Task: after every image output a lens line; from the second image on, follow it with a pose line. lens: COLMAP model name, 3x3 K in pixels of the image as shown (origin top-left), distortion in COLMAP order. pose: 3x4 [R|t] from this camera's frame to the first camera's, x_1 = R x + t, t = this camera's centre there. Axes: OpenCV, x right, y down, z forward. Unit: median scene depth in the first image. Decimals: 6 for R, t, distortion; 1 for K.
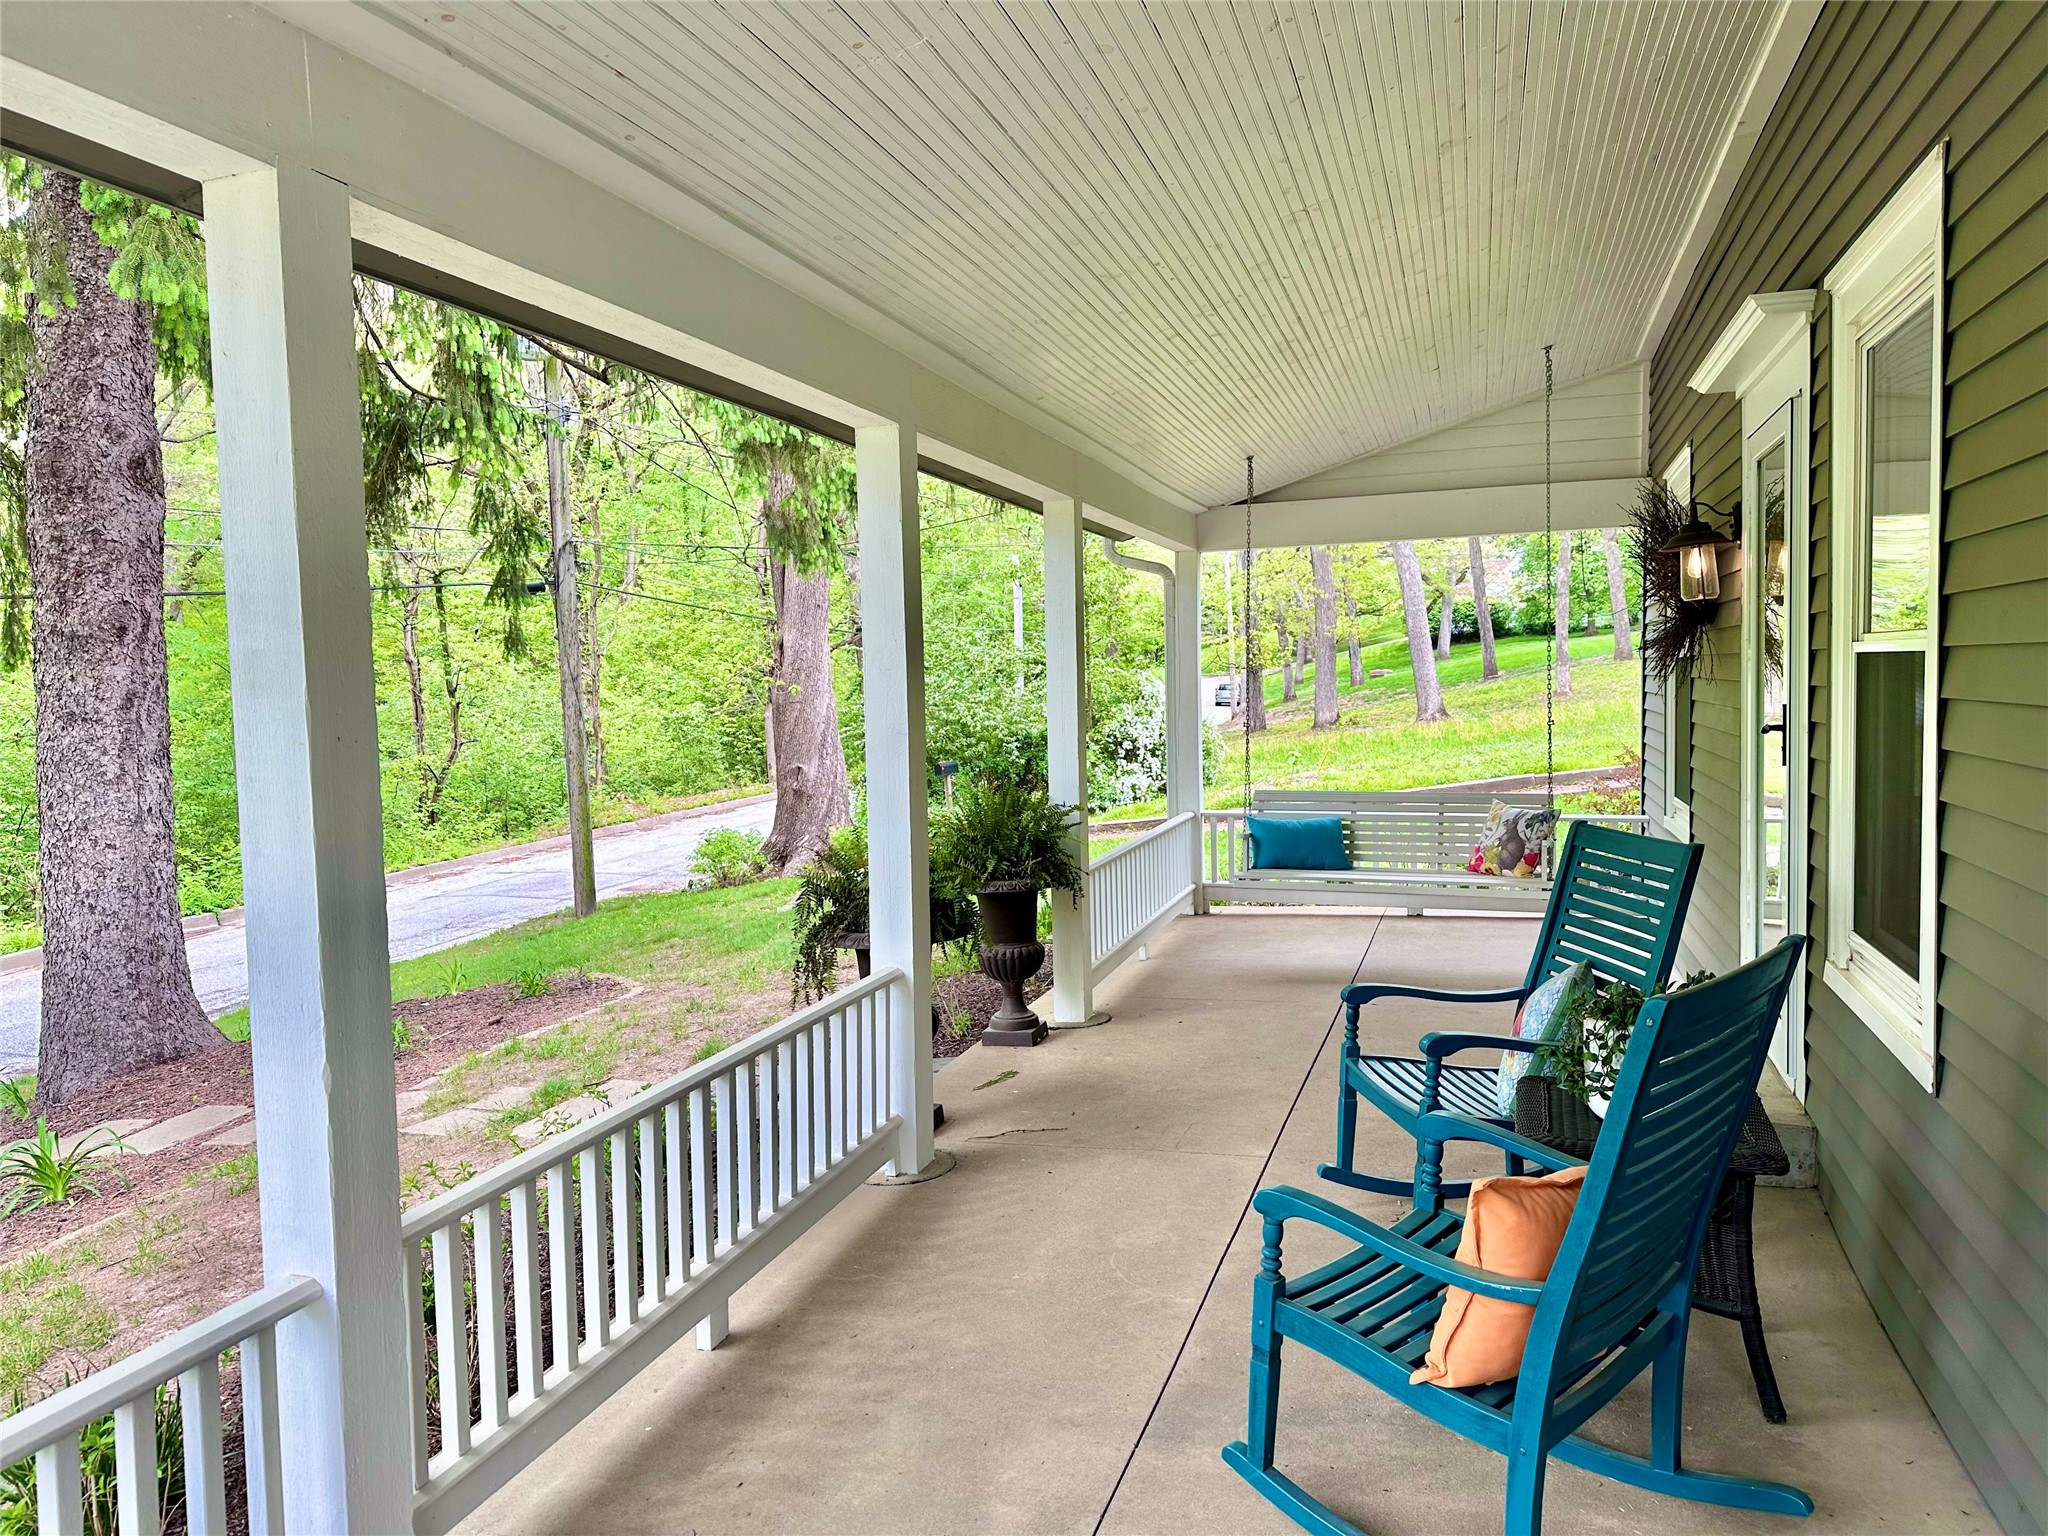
lens RADIAL K [[1440.9, 0, 1023.1], [0, 1440.9, 764.8], [0, 0, 1]] dist [0.041347, -0.047507]
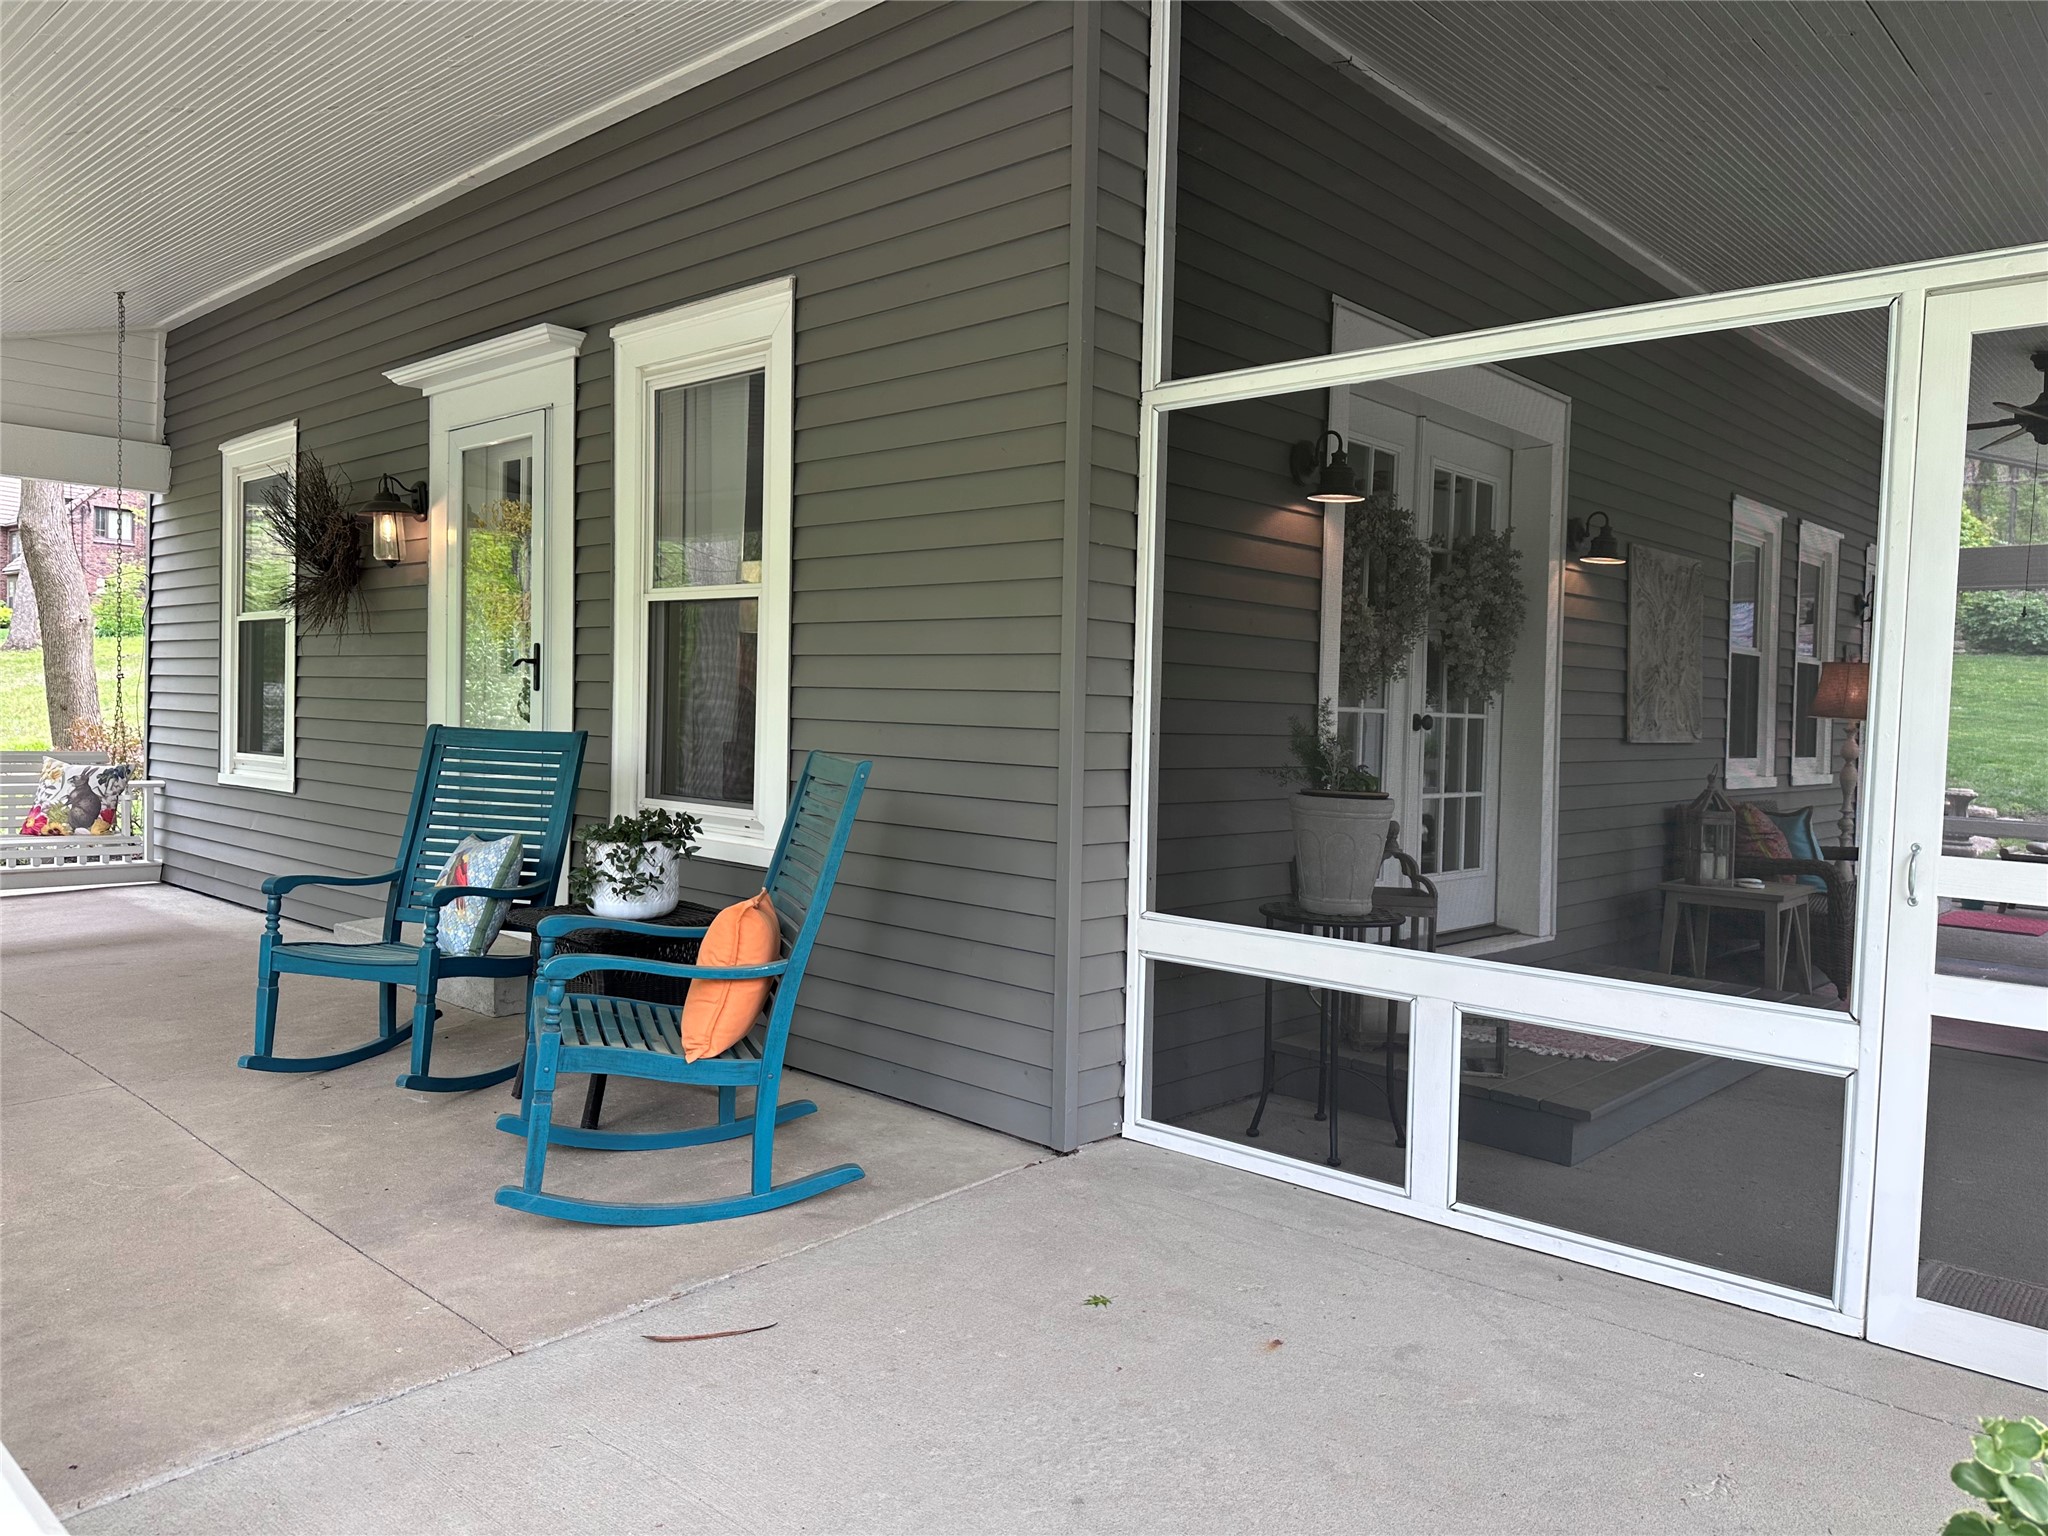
lens RADIAL K [[1440.9, 0, 1027.1], [0, 1440.9, 766.6], [0, 0, 1]] dist [0.041347, -0.047507]
pose [[0.412254, -0.003730, 0.911061, -0.388247], [0.020541, 0.999775, -0.005201, 0.069430], [-0.910837, 0.020859, 0.412238, 0.054848]]
